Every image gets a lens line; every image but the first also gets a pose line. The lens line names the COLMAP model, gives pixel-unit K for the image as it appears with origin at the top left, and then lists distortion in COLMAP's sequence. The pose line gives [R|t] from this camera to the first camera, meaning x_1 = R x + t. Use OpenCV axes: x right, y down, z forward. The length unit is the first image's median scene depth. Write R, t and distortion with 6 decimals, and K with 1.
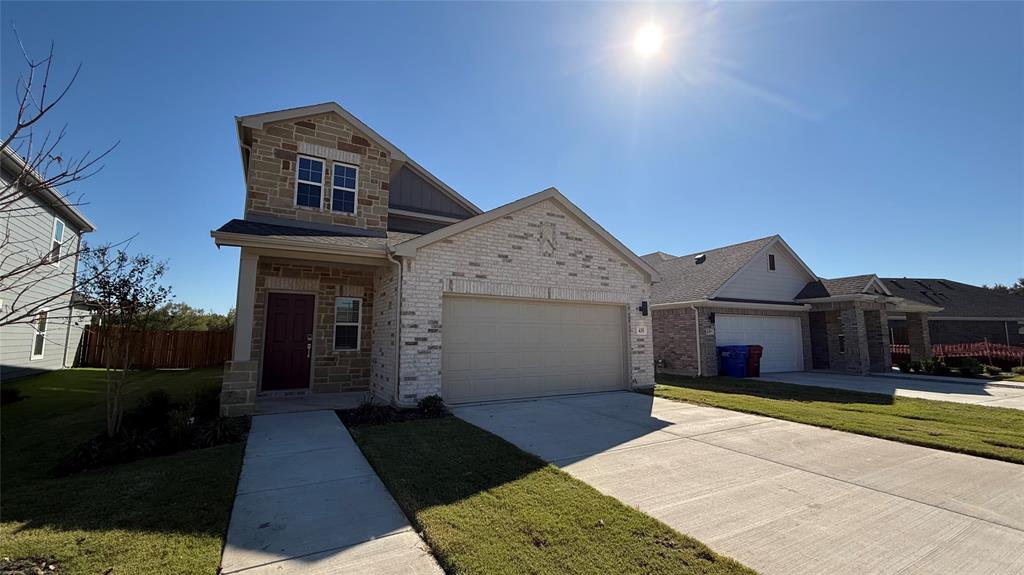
lens RADIAL K [[408.9, 0, 508.4], [0, 408.9, 289.2], [0, 0, 1]] dist [0.000931, 0.000150]
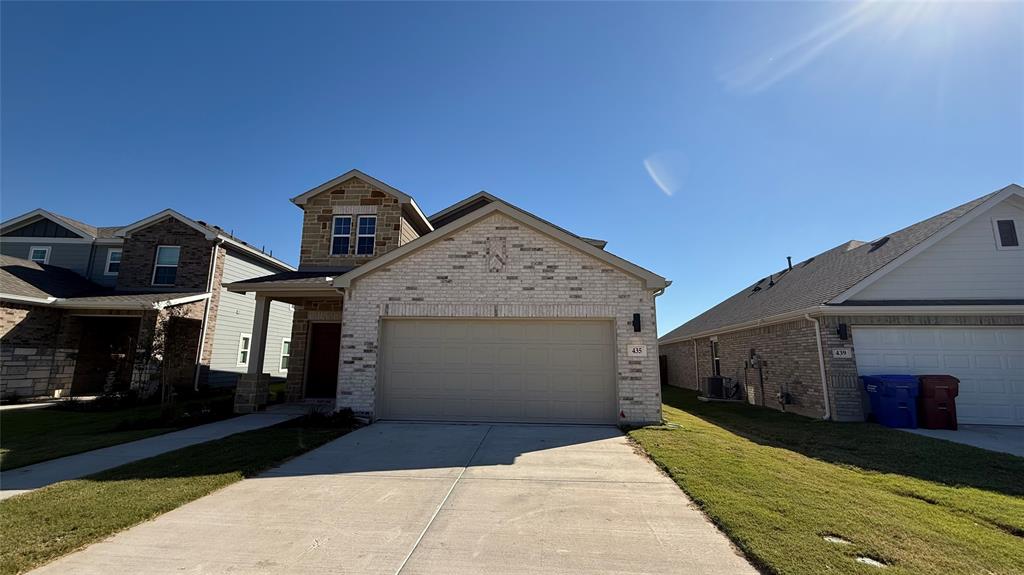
lens RADIAL K [[408.9, 0, 508.4], [0, 408.9, 289.2], [0, 0, 1]] dist [0.000931, 0.000150]
pose [[0.834543, -0.087767, -0.543907, 0.629678], [0.055389, 0.995594, -0.075667, 0.032123], [0.548151, 0.033021, 0.835727, 0.221773]]
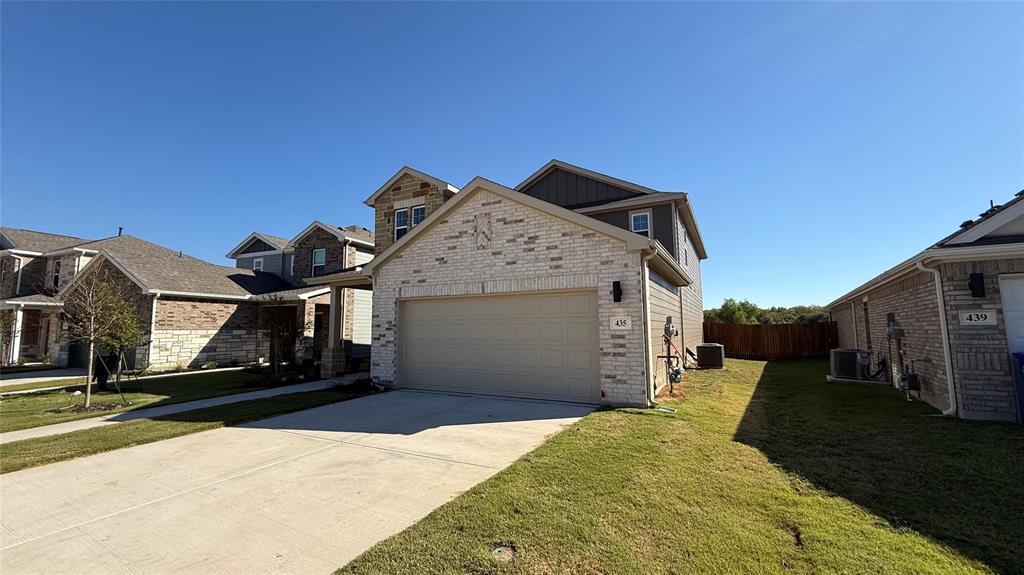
lens RADIAL K [[408.9, 0, 508.4], [0, 408.9, 289.2], [0, 0, 1]] dist [0.000931, 0.000150]
pose [[0.522525, -0.090490, -0.847808, 0.924794], [0.107696, 0.993393, -0.039653, 0.056778], [0.845795, -0.070586, 0.528818, 0.534224]]
